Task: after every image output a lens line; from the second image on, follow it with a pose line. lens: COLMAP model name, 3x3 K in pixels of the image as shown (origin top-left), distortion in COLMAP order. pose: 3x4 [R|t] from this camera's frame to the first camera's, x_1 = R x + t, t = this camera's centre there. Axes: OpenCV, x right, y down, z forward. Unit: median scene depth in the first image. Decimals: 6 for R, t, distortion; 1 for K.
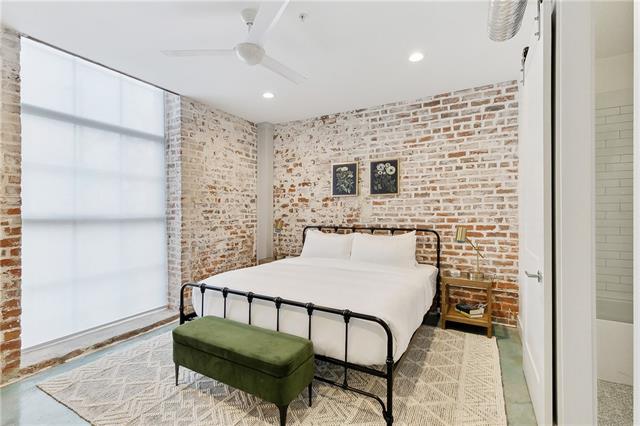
lens RADIAL K [[288.3, 0, 322.2], [0, 288.3, 209.5], [0, 0, 1]] dist [0.005648, -0.000528]
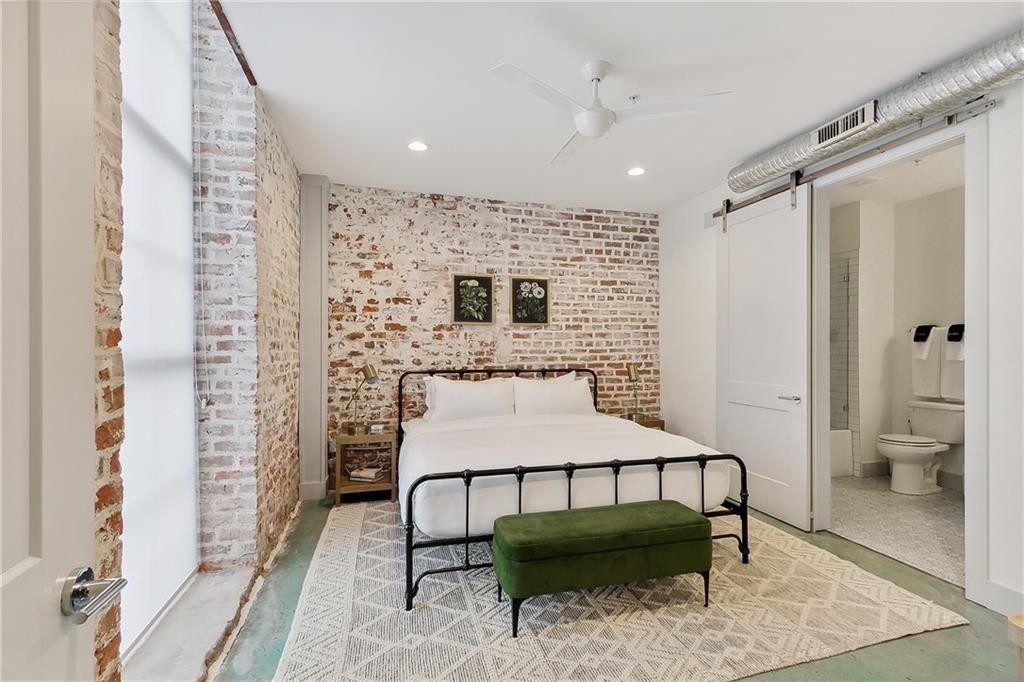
lens RADIAL K [[461.2, 0, 517.2], [0, 461.2, 347.8], [0, 0, 1]] dist [0.005648, -0.000528]
pose [[0.708009, 0.005451, 0.706182, -0.675131], [-0.008050, 0.999968, 0.000352, 0.008584], [-0.706157, -0.005934, 0.708030, 0.190694]]
